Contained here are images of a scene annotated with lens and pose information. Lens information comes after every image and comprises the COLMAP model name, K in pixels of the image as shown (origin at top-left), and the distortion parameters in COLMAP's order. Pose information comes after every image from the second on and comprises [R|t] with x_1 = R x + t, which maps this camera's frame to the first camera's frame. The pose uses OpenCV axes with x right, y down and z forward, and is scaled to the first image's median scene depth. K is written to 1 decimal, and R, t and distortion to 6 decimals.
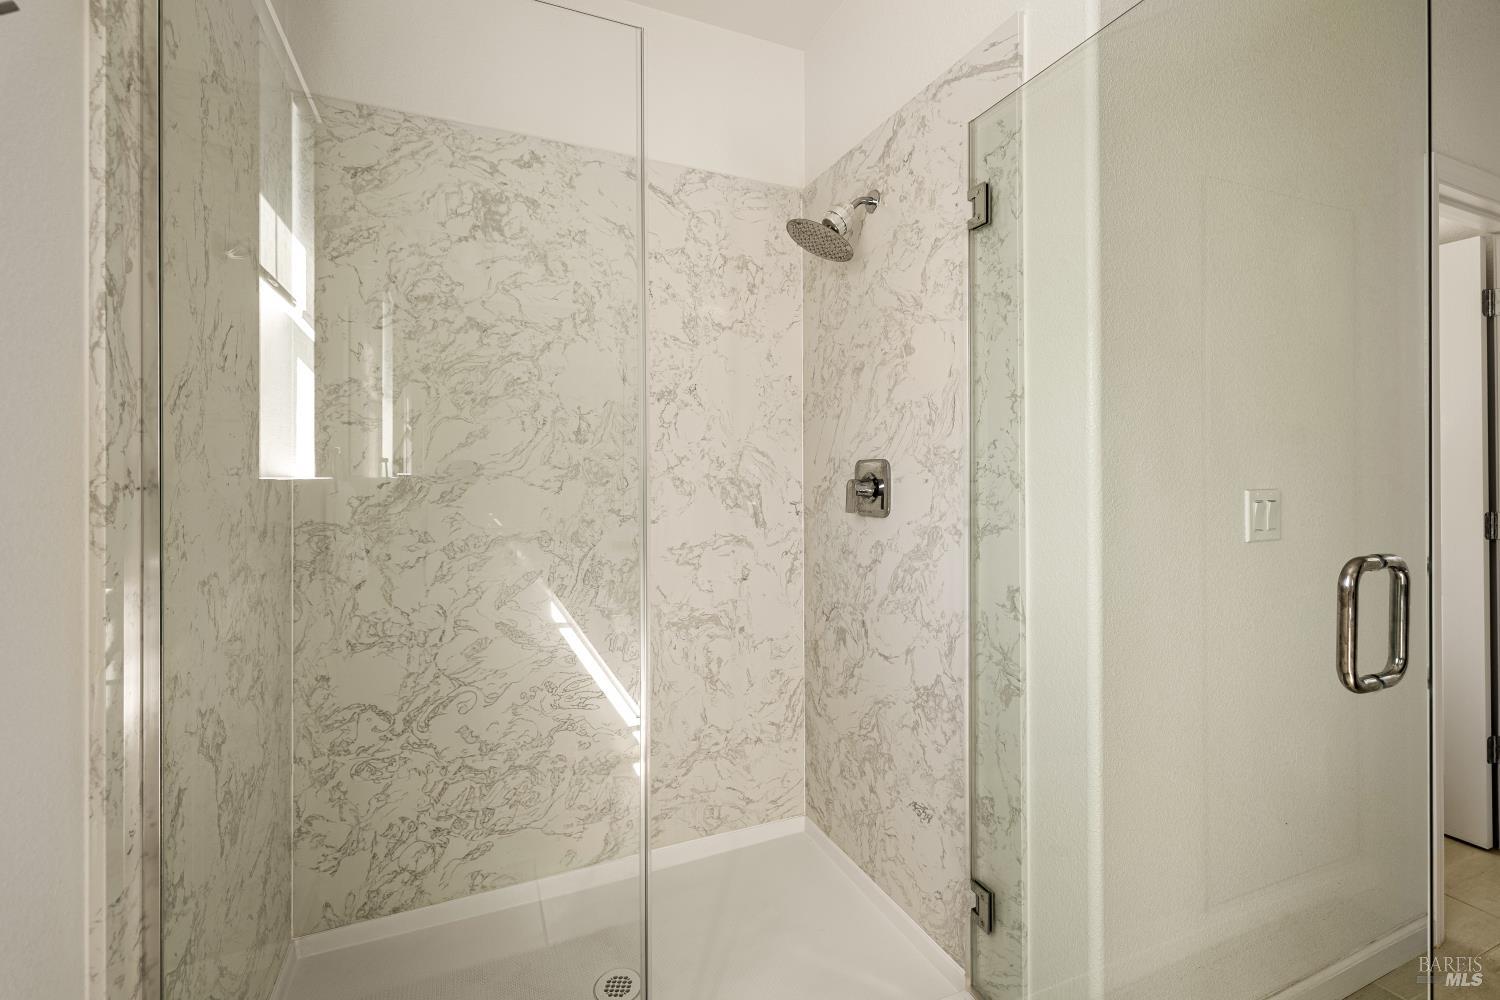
lens RADIAL K [[669.9, 0, 753.0], [0, 669.9, 493.4], [0, 0, 1]] dist [-0.008102, 0.005253]
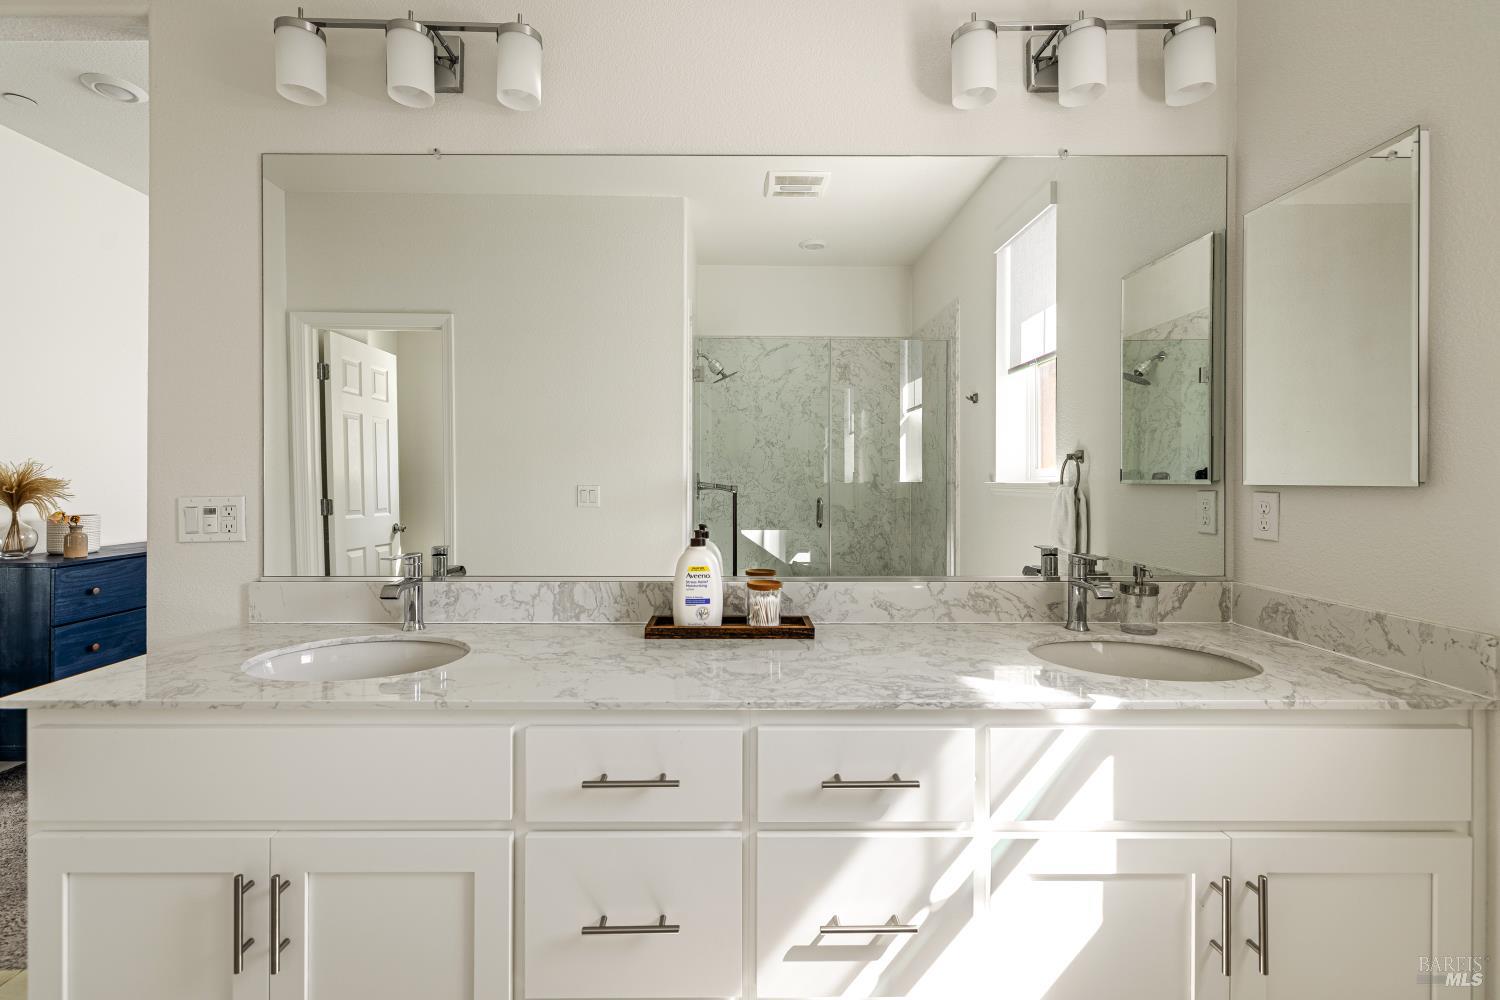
lens RADIAL K [[669.9, 0, 744.7], [0, 669.9, 502.9], [0, 0, 1]] dist [-0.008102, 0.005253]
pose [[0.922745, 0.005721, -0.385368, -0.244794], [-0.003866, 0.999977, 0.005587, 0.044418], [0.385391, -0.003666, 0.922746, -1.610856]]
